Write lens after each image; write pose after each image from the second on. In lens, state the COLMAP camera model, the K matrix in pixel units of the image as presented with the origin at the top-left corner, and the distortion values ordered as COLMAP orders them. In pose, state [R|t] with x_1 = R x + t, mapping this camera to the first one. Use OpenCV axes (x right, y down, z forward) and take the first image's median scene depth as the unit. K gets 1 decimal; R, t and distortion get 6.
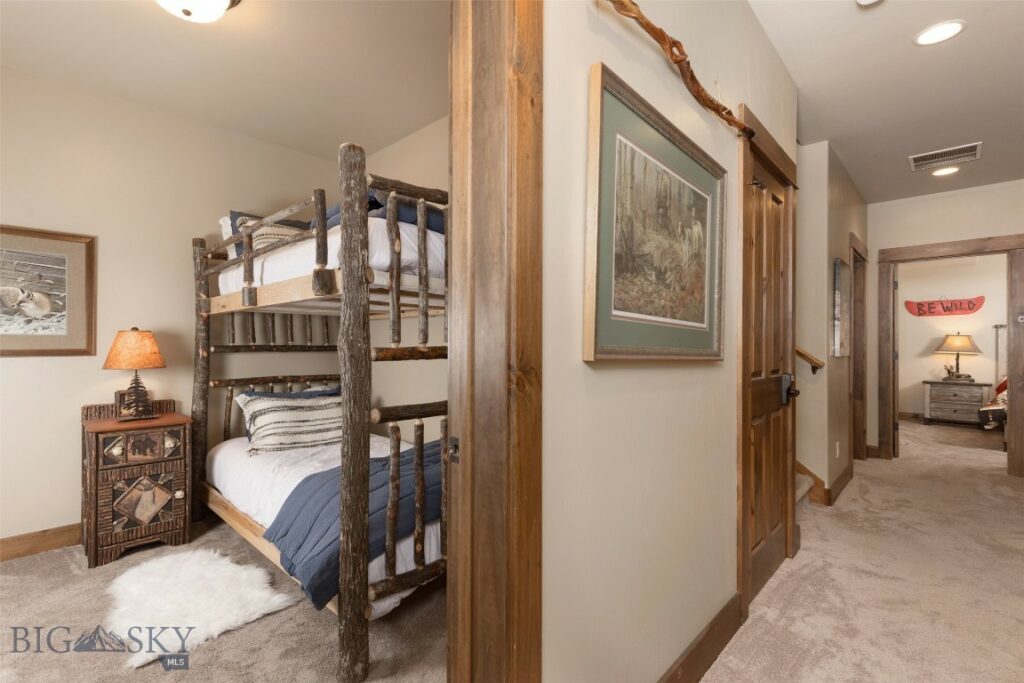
lens RADIAL K [[475.7, 0, 504.2], [0, 475.7, 342.9], [0, 0, 1]] dist [0.009166, -0.001378]
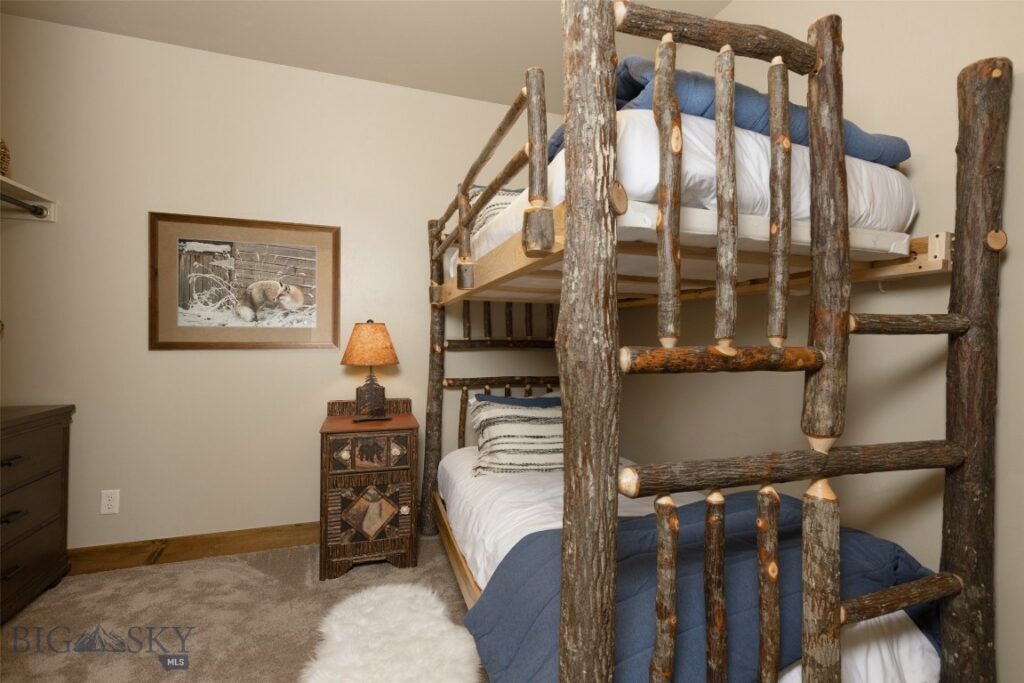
lens RADIAL K [[475.7, 0, 505.3], [0, 475.7, 339.8], [0, 0, 1]] dist [0.009166, -0.001378]
pose [[0.867808, 0.007684, -0.496840, -0.095705], [-0.006564, 0.999970, 0.004001, 0.001074], [0.496856, -0.000210, 0.867833, 0.355825]]
